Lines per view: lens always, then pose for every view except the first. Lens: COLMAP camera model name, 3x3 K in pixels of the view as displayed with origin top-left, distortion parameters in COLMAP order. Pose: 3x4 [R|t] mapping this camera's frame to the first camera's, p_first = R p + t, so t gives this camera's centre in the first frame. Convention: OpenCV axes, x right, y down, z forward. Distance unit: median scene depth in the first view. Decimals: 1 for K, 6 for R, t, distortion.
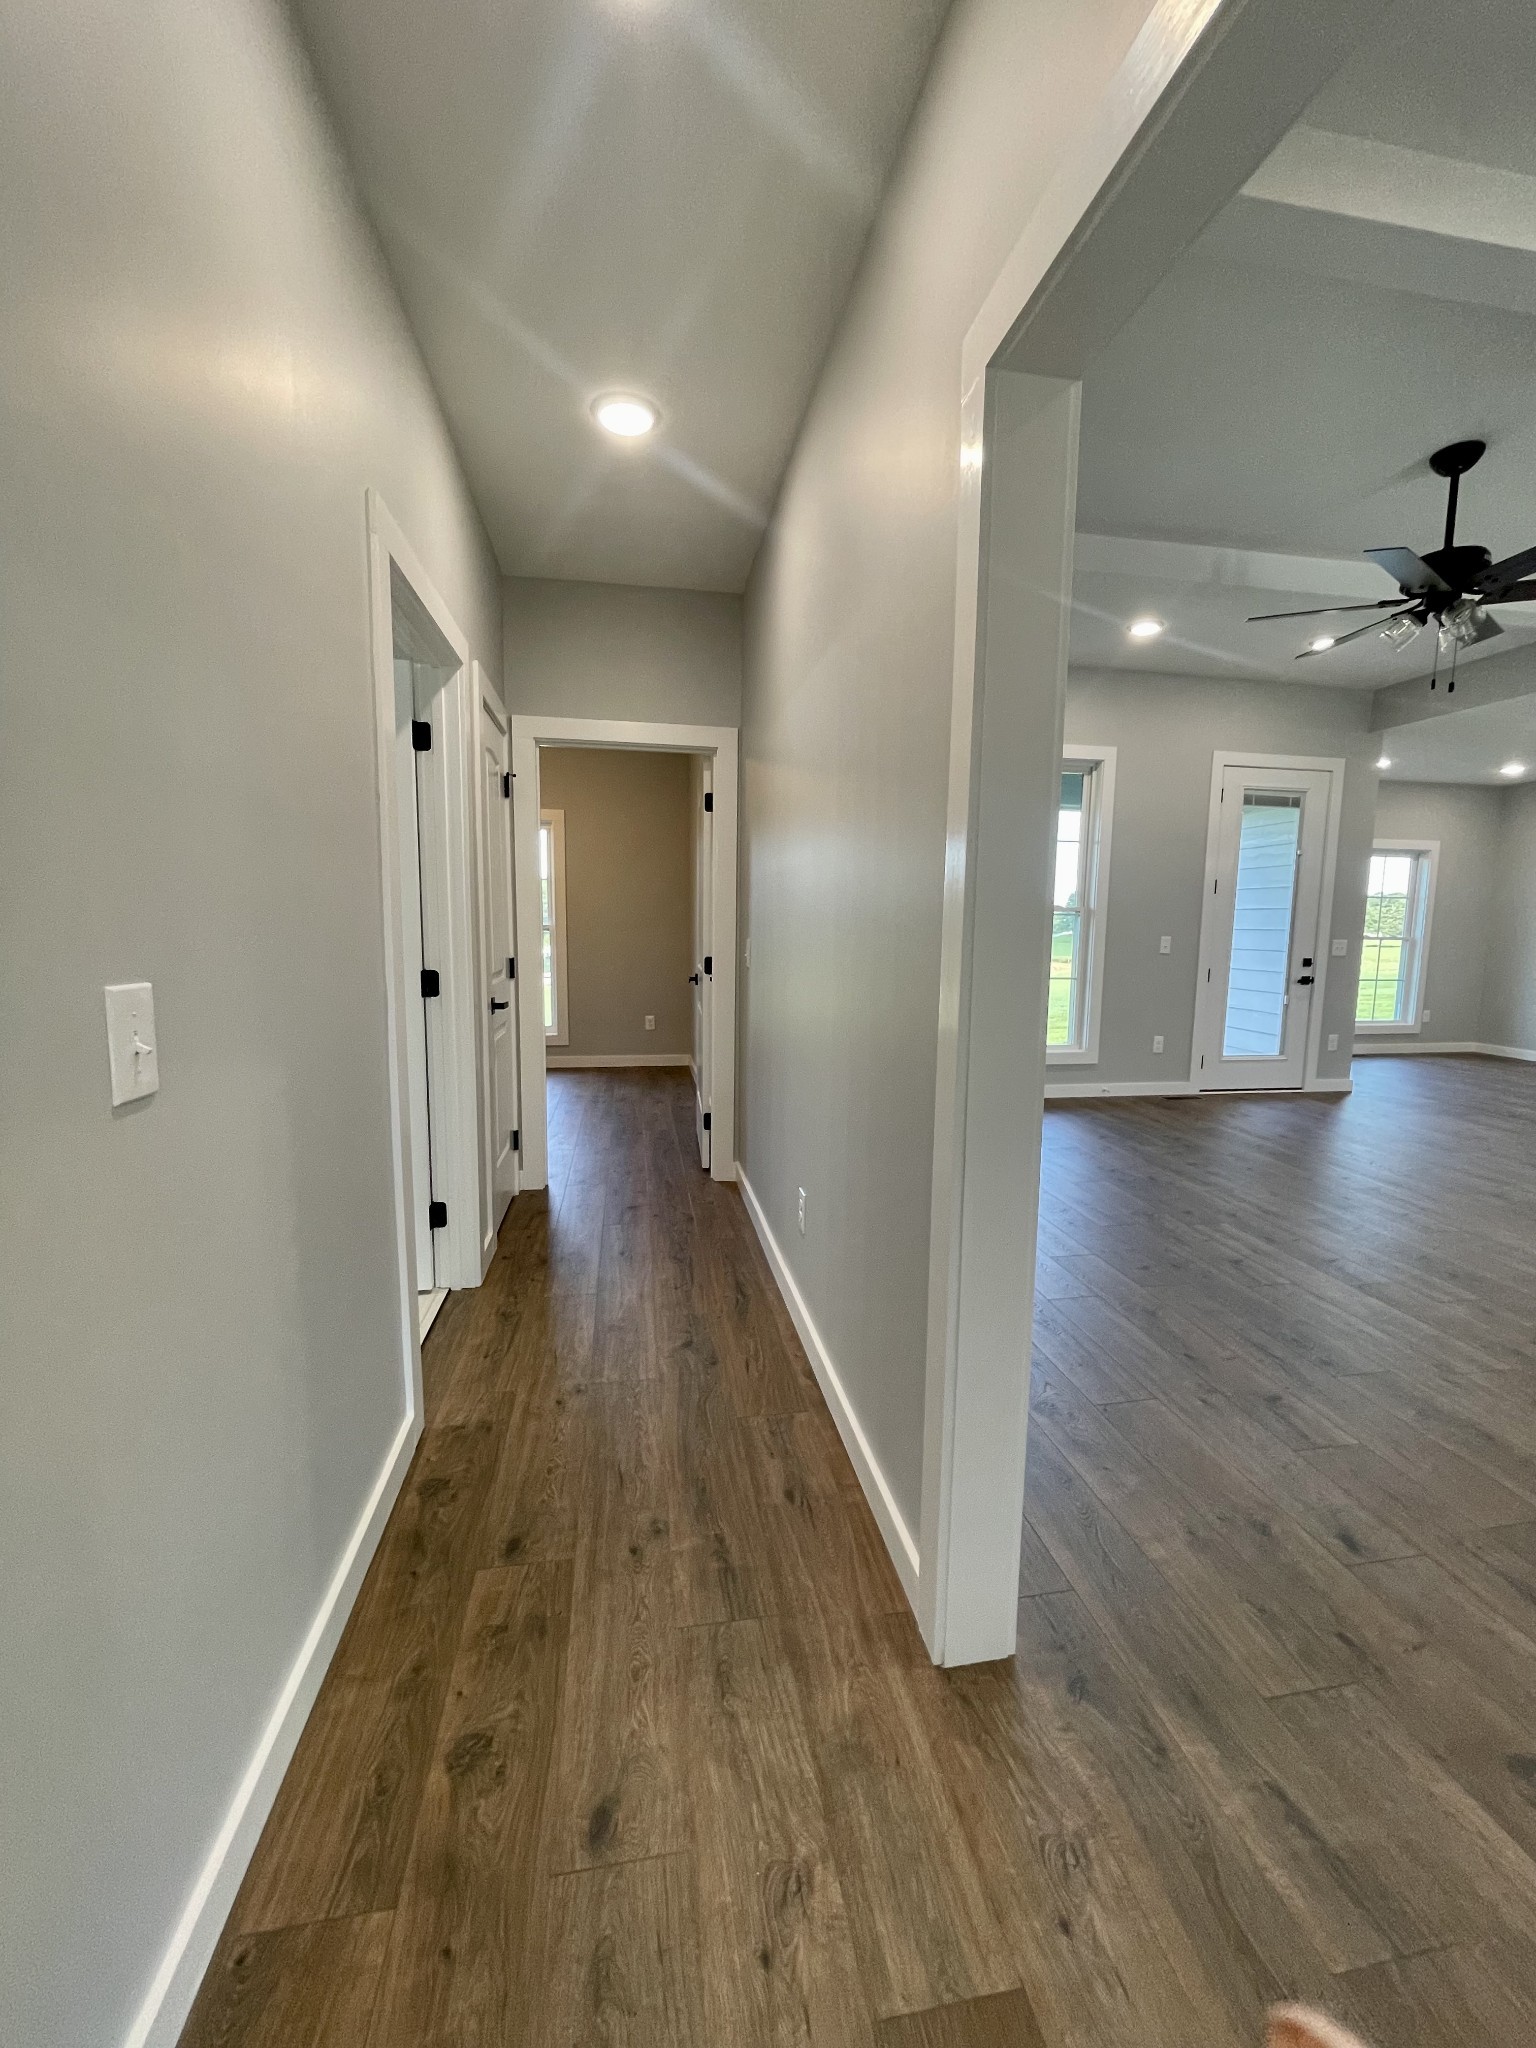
lens RADIAL K [[844.3, 0, 766.0], [0, 844.3, 1009.1], [0, 0, 1]] dist [-0.002002, 0.000235]
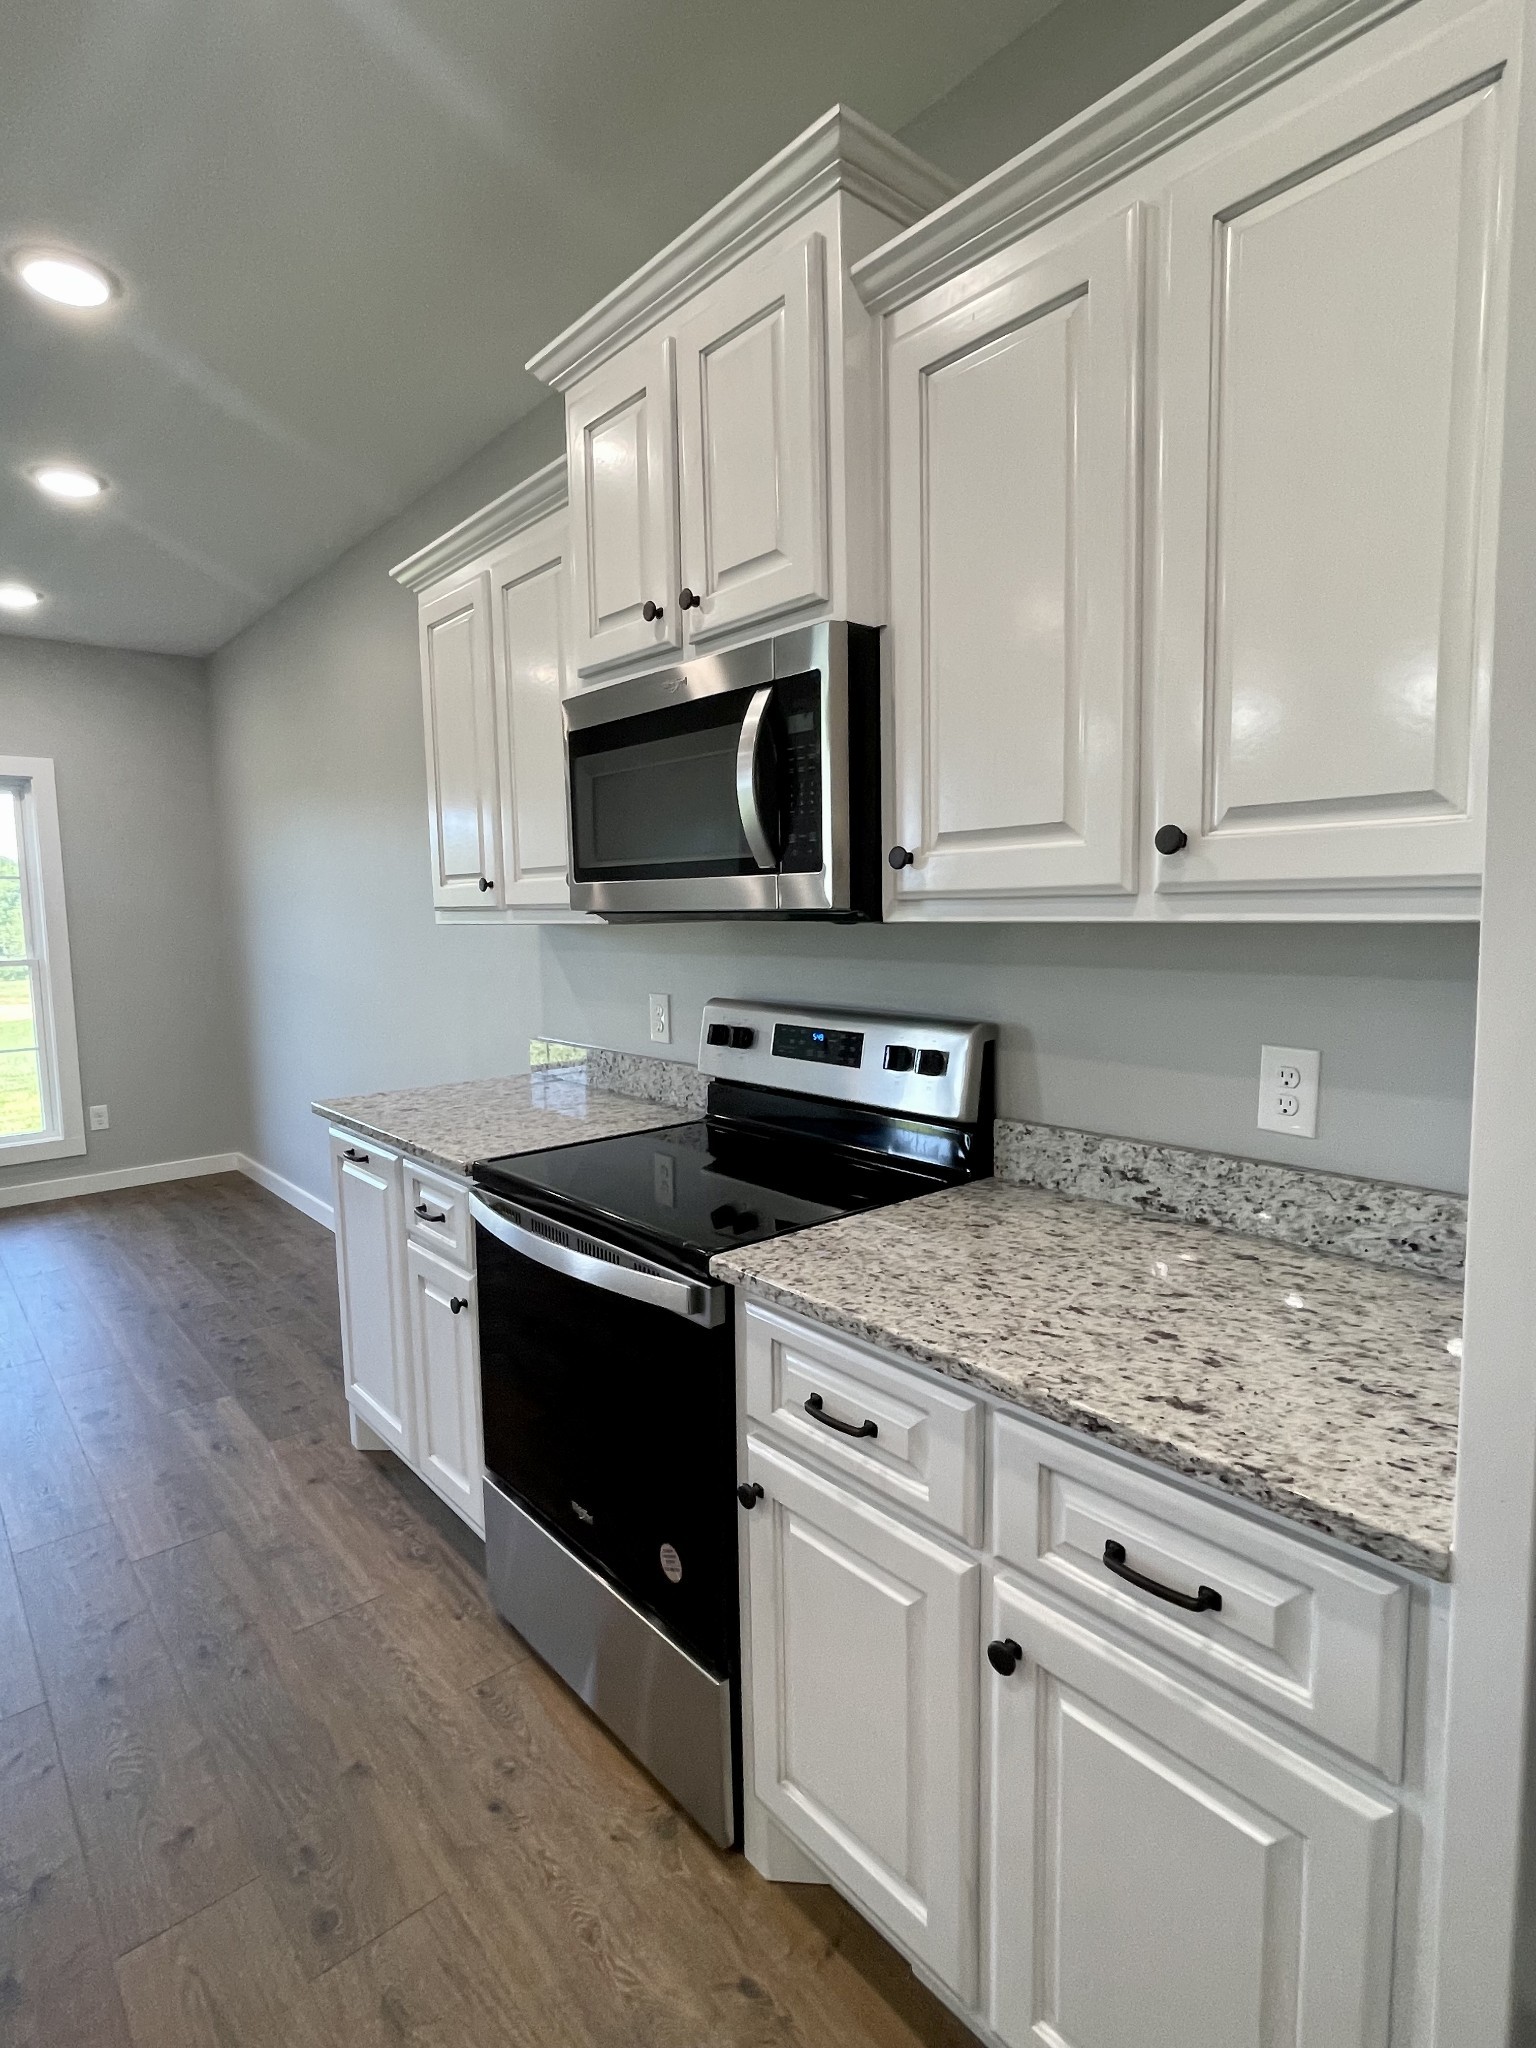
lens RADIAL K [[1048.4, 0, 774.9], [0, 1048.4, 1013.0], [0, 0, 1]] dist [-0.004024, -0.000175]
pose [[0.856585, -0.085358, 0.508896, 1.103903], [0.088512, 0.995911, 0.018060, -0.037526], [-0.508357, 0.029574, 0.860638, 0.363099]]
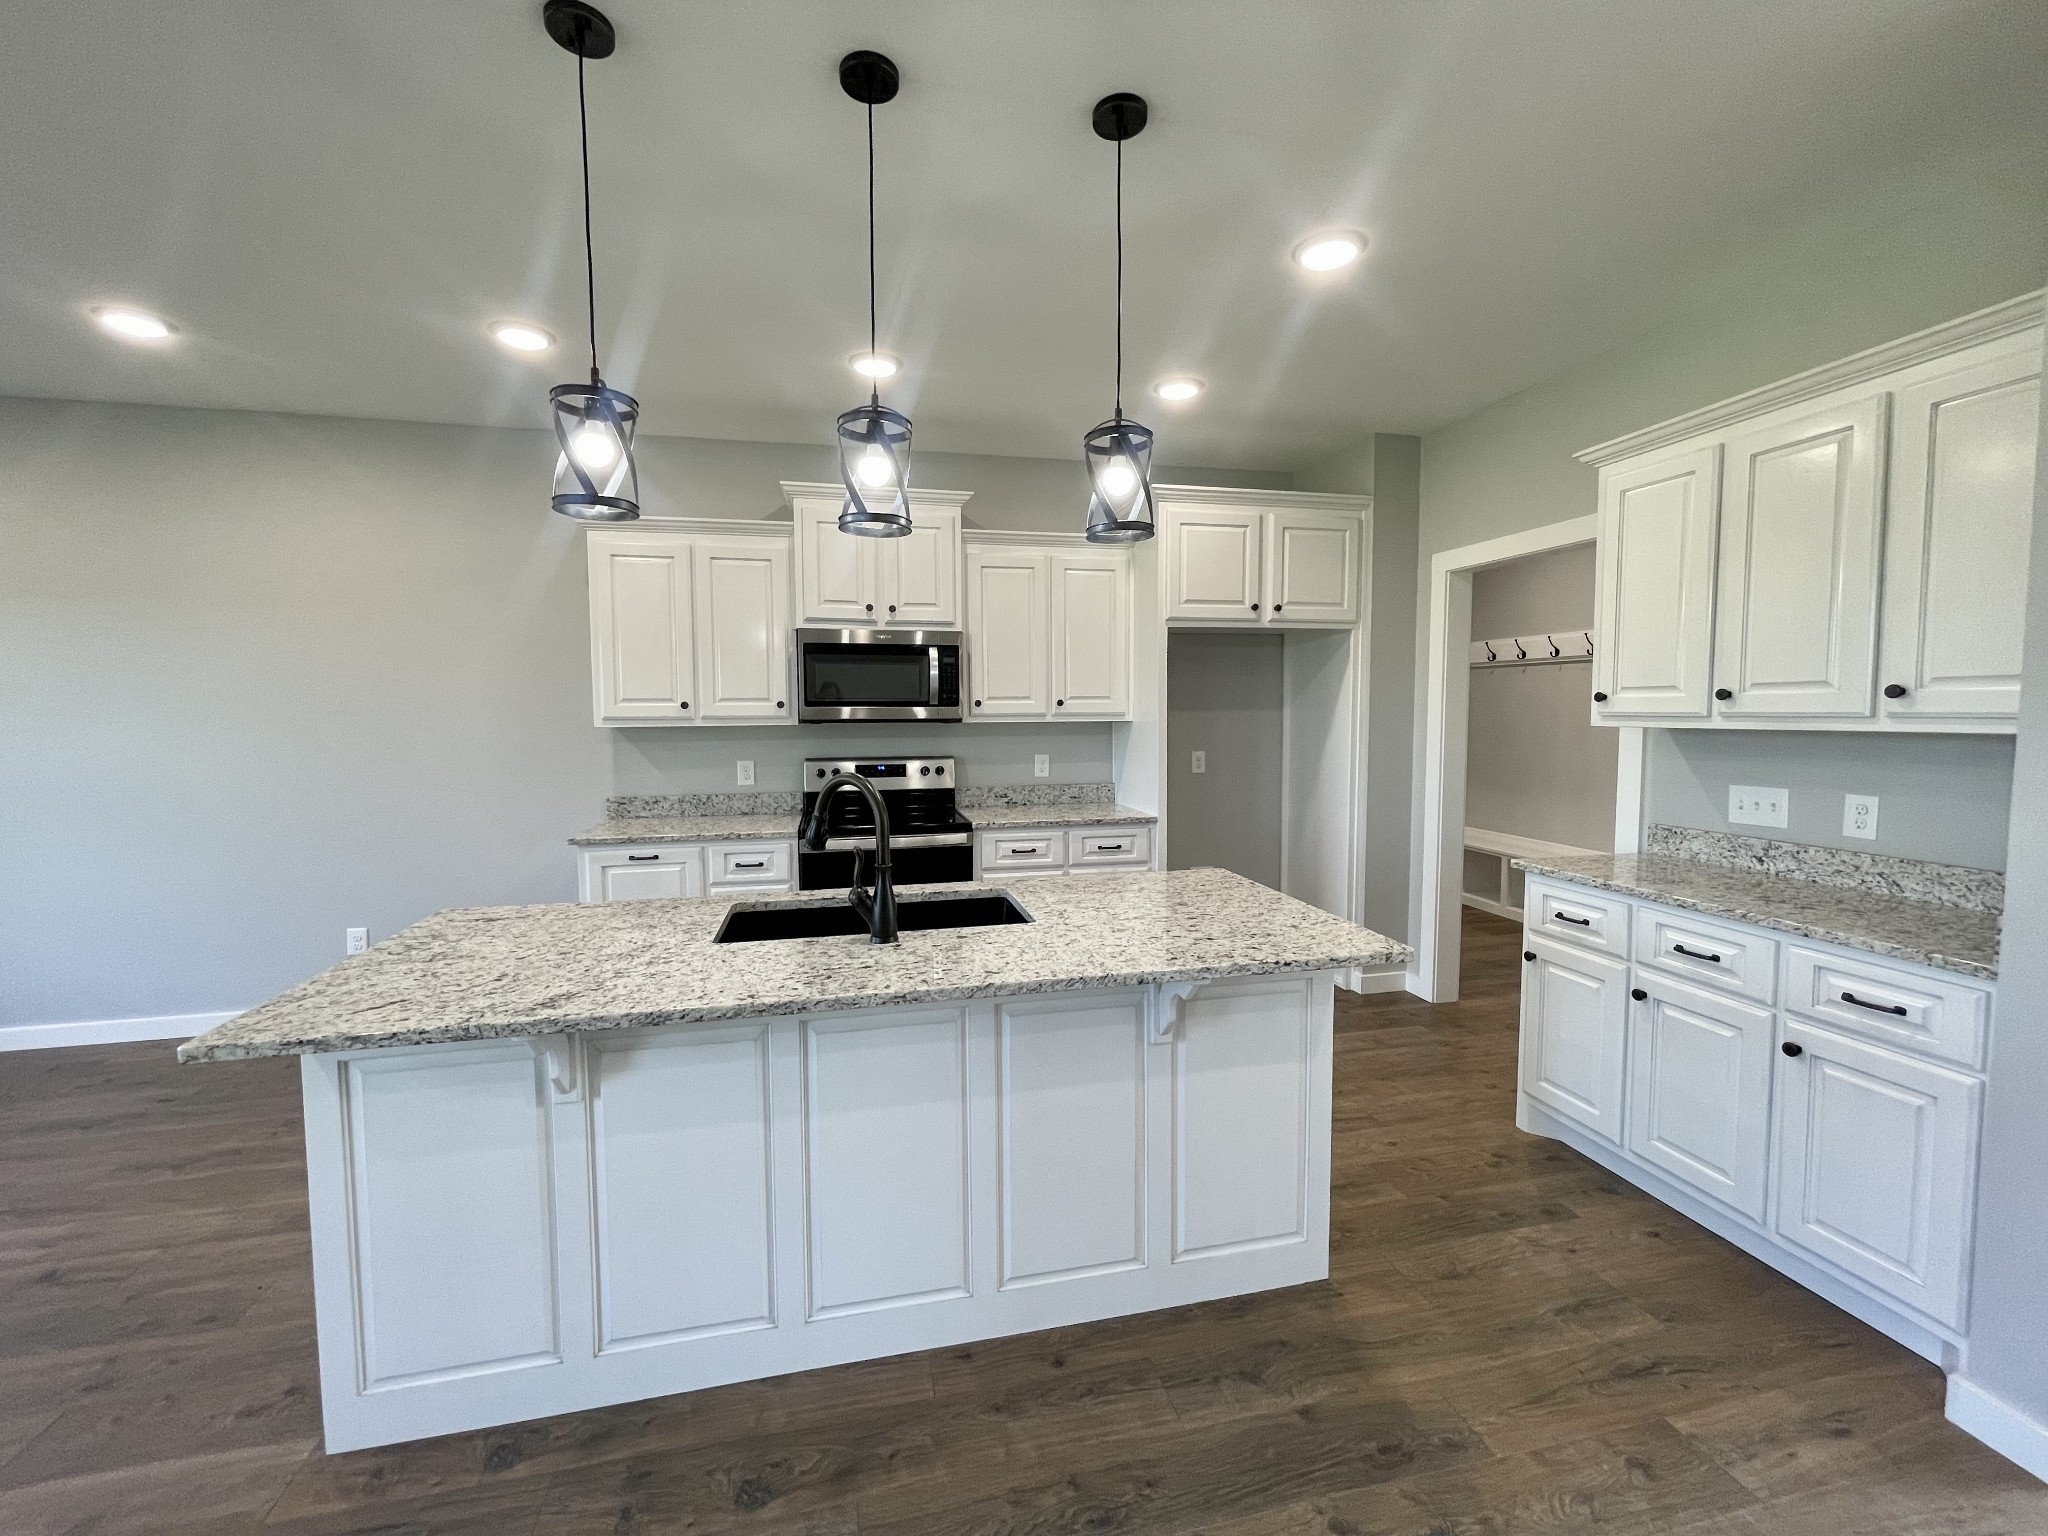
lens RADIAL K [[821.8, 0, 1013.8], [0, 821.8, 763.3], [0, 0, 1]] dist [-0.000957, -0.000444]
pose [[-0.039058, -0.085733, 0.995552, 0.629180], [0.113790, 0.989450, 0.089671, -0.073105], [-0.992737, 0.116786, -0.028890, 0.545610]]
